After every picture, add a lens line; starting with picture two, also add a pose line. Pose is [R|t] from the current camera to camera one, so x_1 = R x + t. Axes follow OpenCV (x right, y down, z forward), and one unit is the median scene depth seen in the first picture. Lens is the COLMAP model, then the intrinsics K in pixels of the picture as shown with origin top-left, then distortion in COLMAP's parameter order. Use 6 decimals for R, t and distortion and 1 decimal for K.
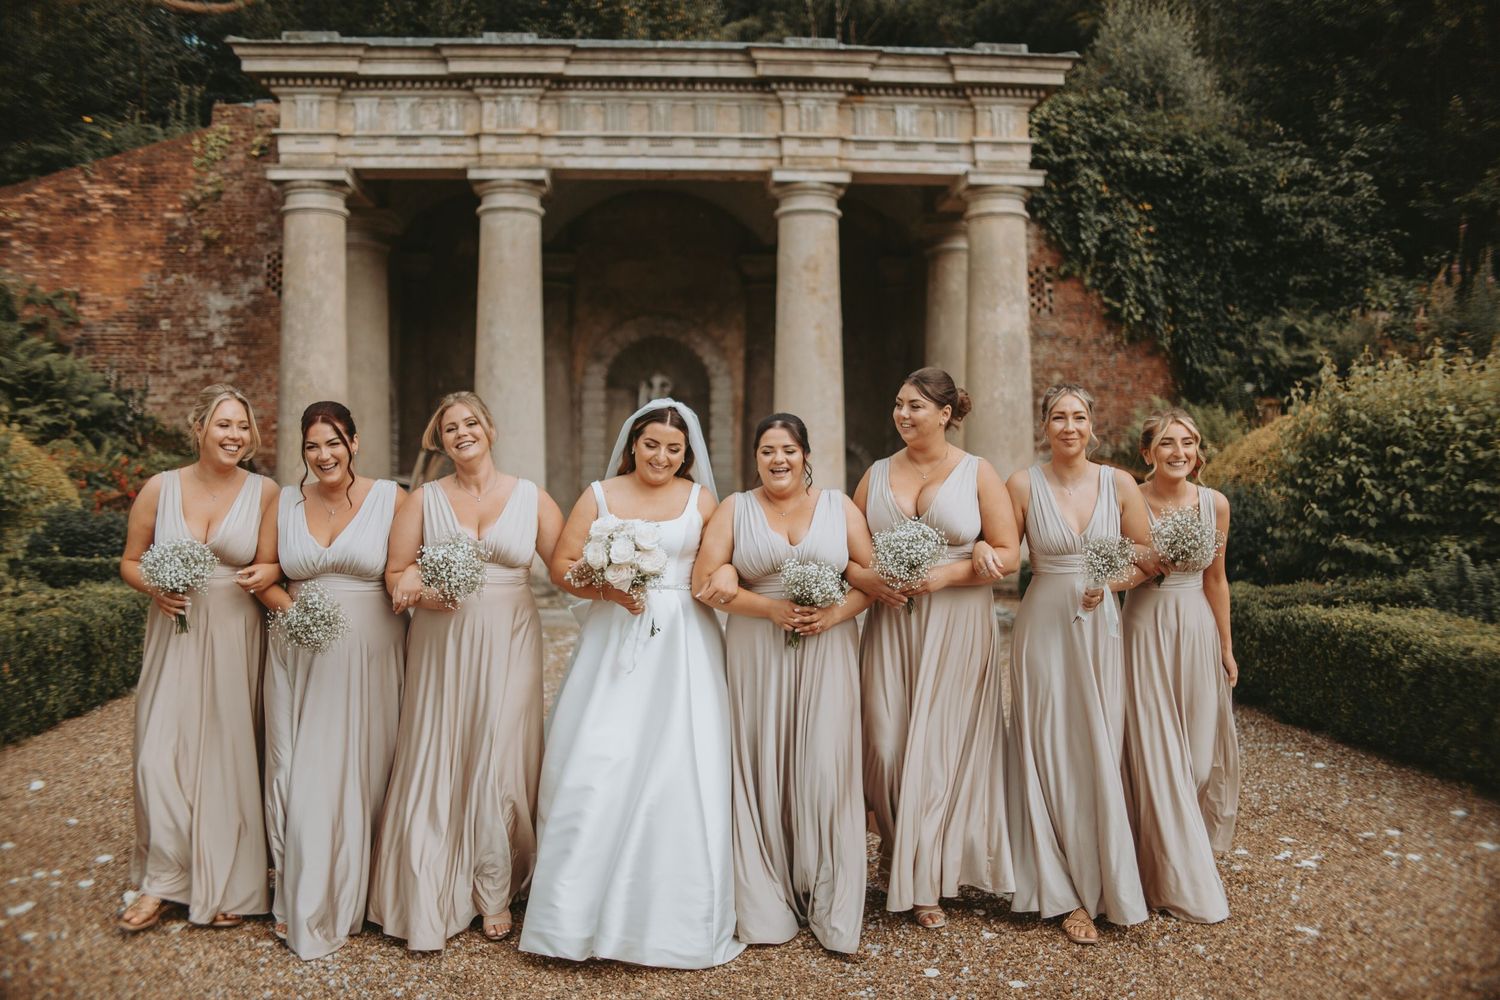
lens RADIAL K [[1289.9, 0, 732.1], [0, 1289.9, 495.2], [0, 0, 1]] dist [-0.145691, 0.171640]
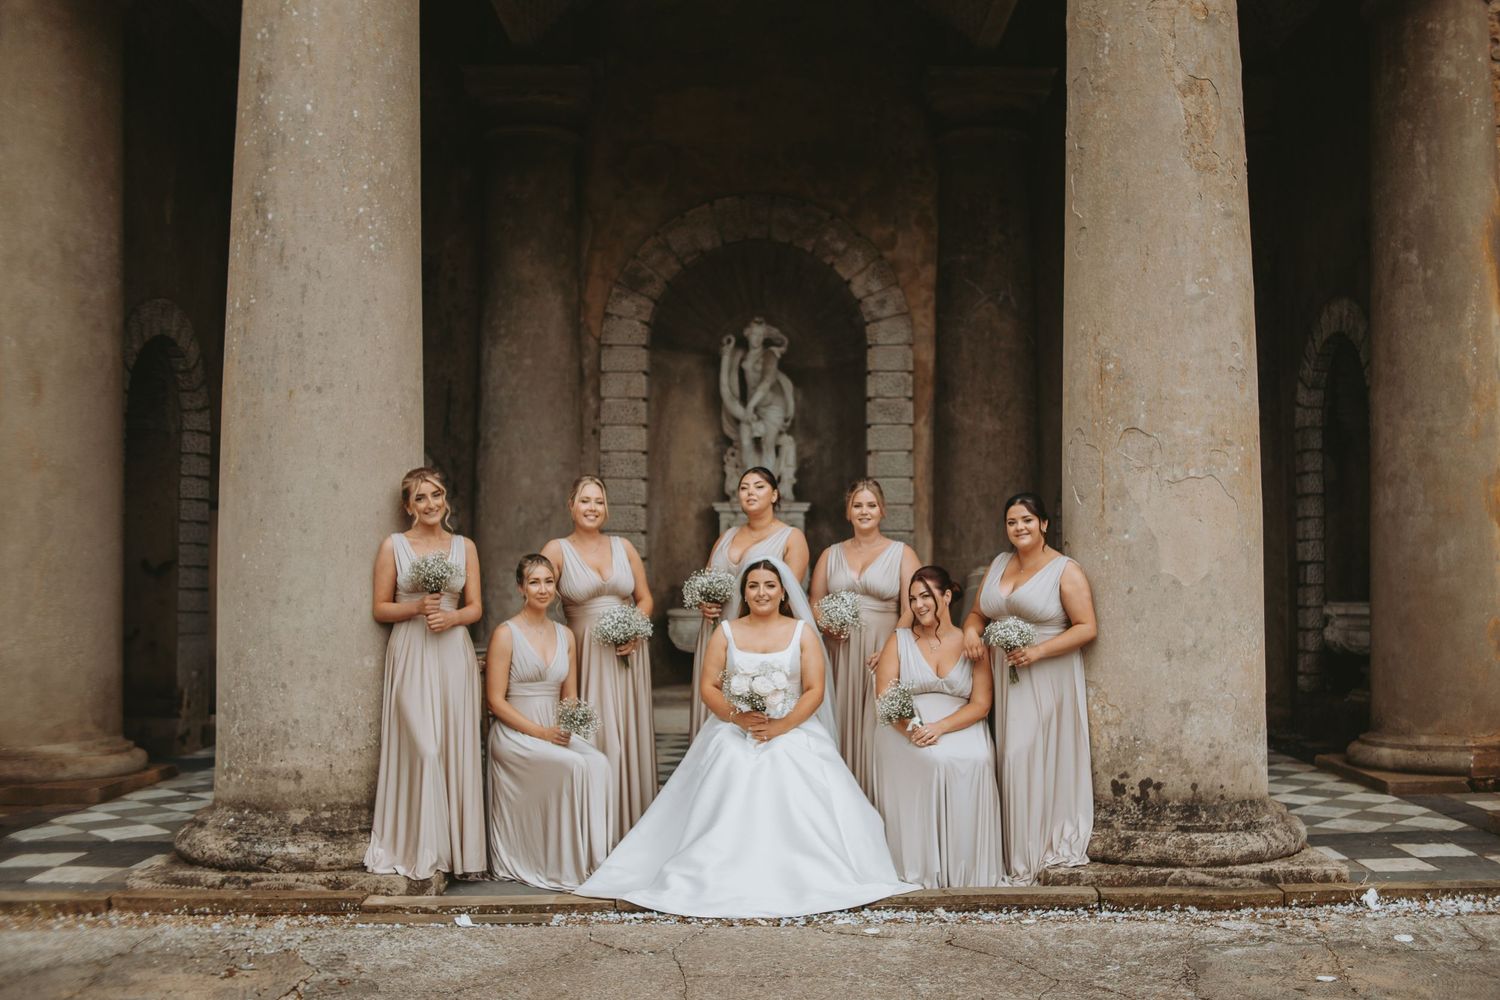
lens RADIAL K [[1534.8, 0, 832.5], [0, 1534.8, 519.4], [0, 0, 1]] dist [-0.126224, 0.007071]
pose [[0.999738, -0.003100, -0.022696, -0.022604], [0.002422, 0.999551, -0.029874, -0.000555], [0.022779, 0.029811, 0.999296, 0.585001]]
